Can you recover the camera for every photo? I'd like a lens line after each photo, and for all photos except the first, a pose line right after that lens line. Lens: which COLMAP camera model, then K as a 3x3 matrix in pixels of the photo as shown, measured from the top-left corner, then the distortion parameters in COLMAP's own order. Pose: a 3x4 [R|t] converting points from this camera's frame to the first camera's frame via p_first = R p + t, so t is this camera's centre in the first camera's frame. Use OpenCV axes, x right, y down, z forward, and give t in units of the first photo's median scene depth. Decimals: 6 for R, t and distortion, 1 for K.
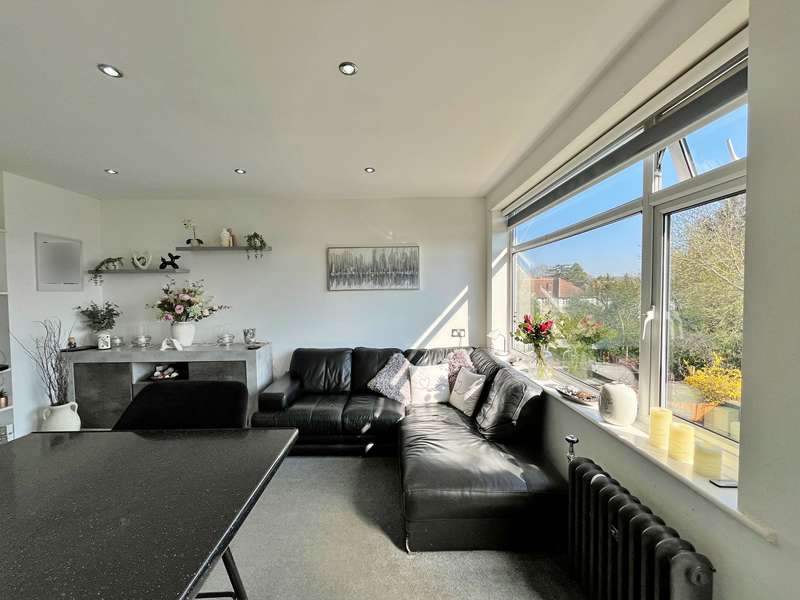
lens RADIAL K [[322.9, 0, 400.0], [0, 322.9, 300.0], [0, 0, 1]] dist [-0.001360, -0.000198]
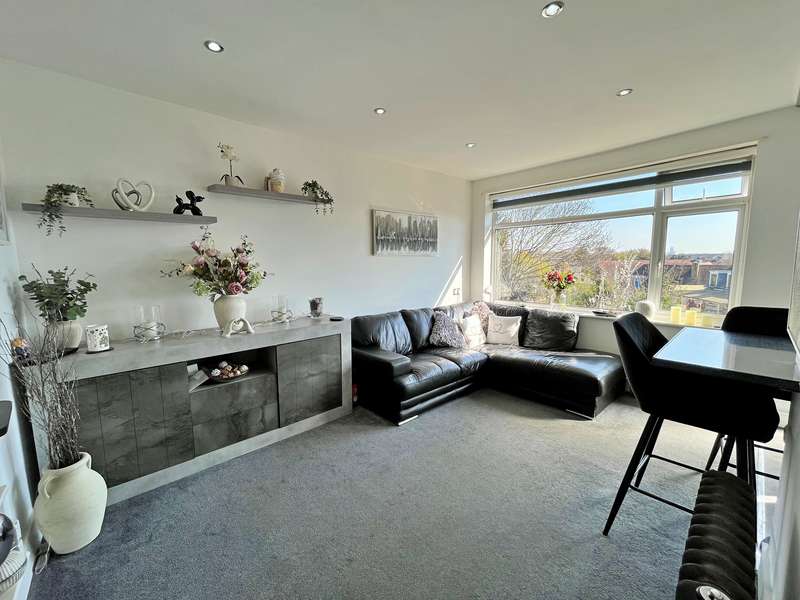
lens RADIAL K [[336.0, 0, 400.9], [0, 336.0, 310.9], [0, 0, 1]] dist [-0.002486, -0.000390]
pose [[0.733007, -0.093388, 0.673780, -0.874276], [0.029525, 0.993965, 0.105646, 0.033724], [-0.679581, -0.057546, 0.731340, 0.212497]]
